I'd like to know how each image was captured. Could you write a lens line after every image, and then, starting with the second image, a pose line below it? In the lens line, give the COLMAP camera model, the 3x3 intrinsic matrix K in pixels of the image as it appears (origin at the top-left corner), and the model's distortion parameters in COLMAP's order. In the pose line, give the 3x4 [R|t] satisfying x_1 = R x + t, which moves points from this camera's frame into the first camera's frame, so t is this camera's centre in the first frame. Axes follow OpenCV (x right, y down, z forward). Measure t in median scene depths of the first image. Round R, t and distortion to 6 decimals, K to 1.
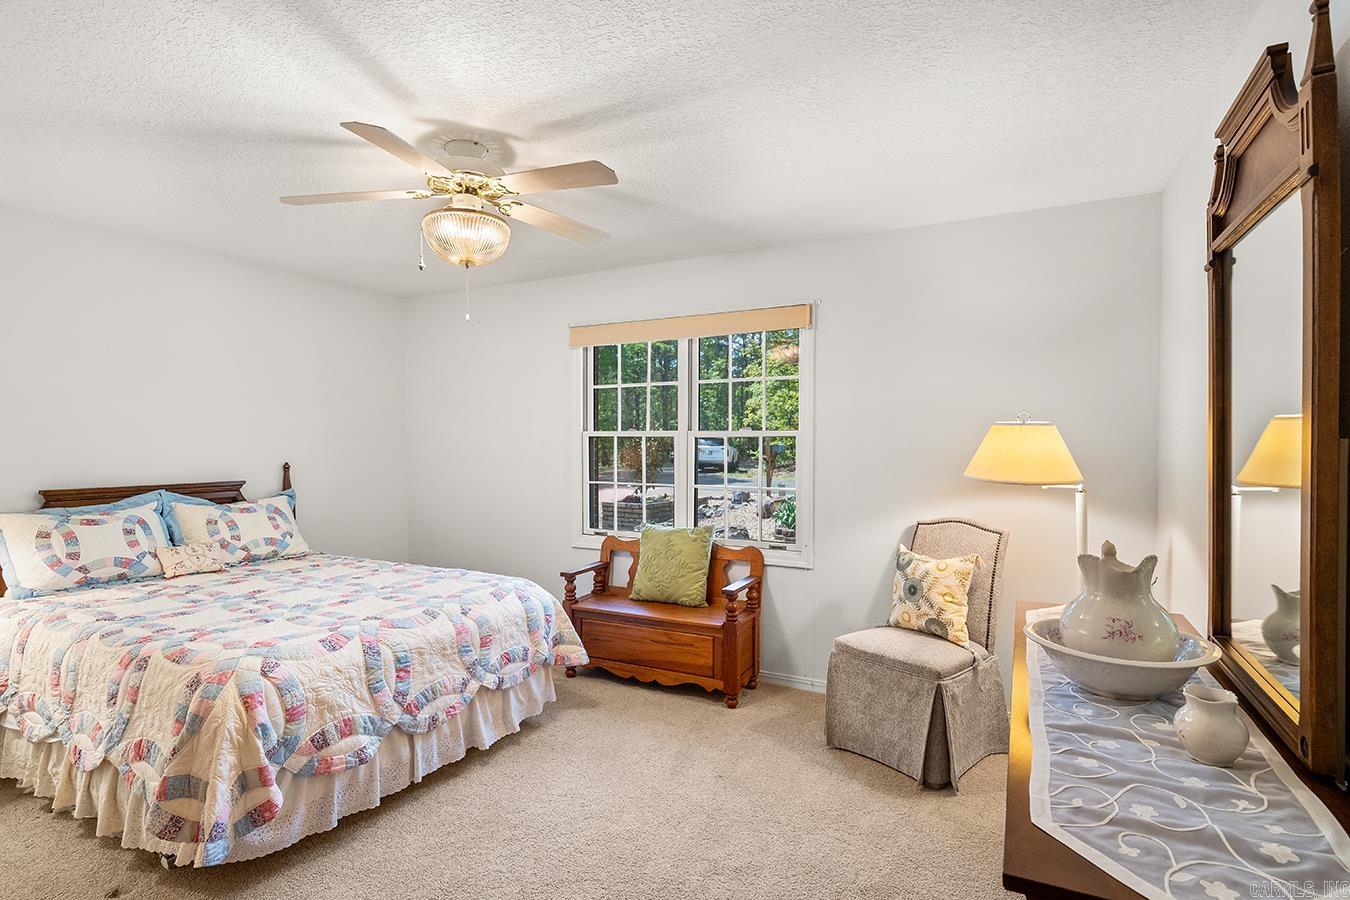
lens RADIAL K [[655.2, 0, 675.0], [0, 655.2, 450.0], [0, 0, 1]] dist [-0.000317, -0.000136]
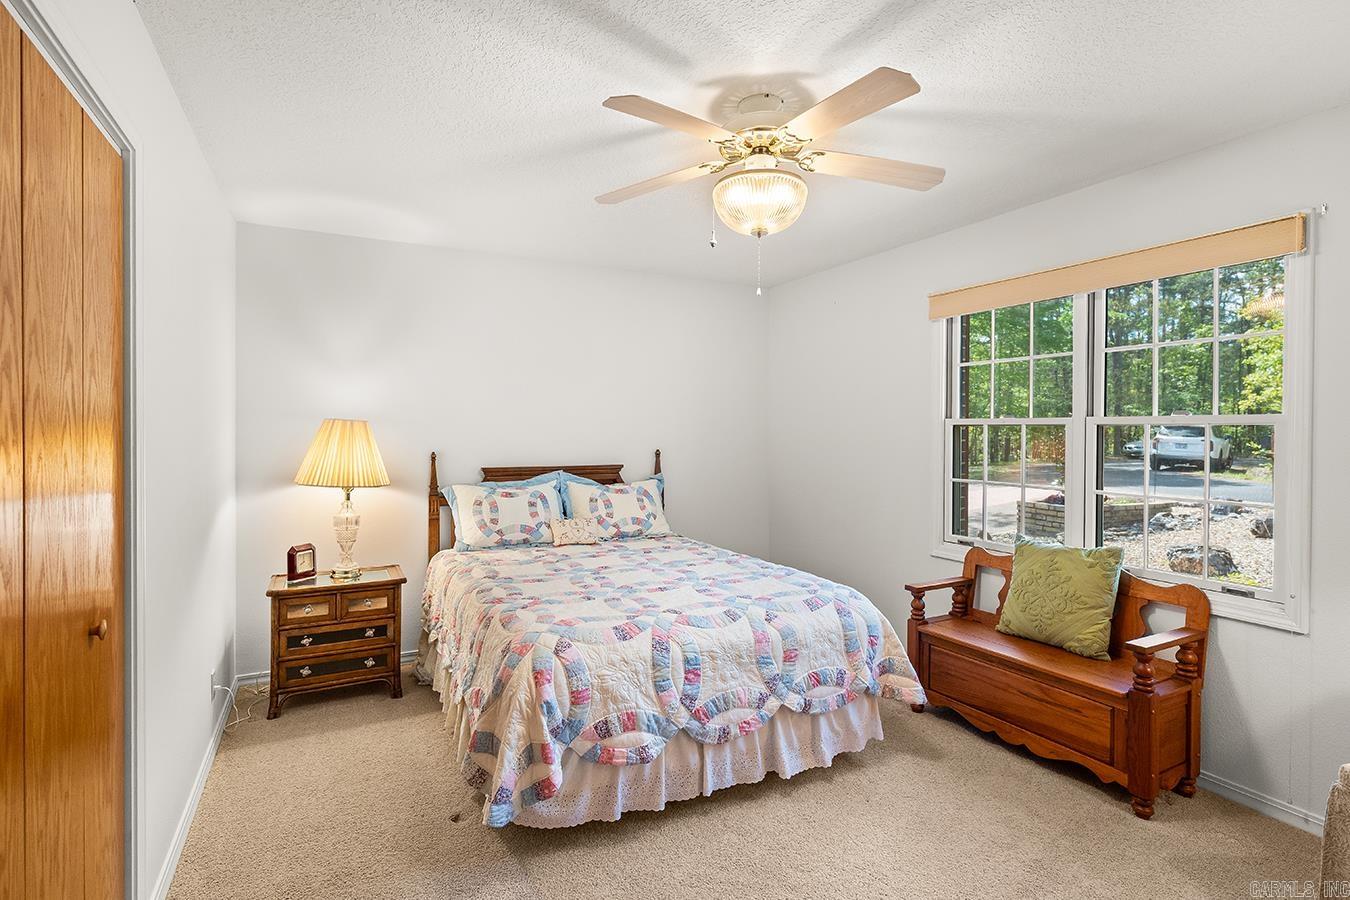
lens RADIAL K [[663.9, 0, 674.8], [0, 663.9, 431.1], [0, 0, 1]] dist [0.000081, 0.000065]
pose [[0.823820, 0.003602, -0.566841, 0.075937], [-0.010214, 0.999912, -0.008491, -0.002467], [0.566760, 0.012785, 0.823784, 0.138555]]
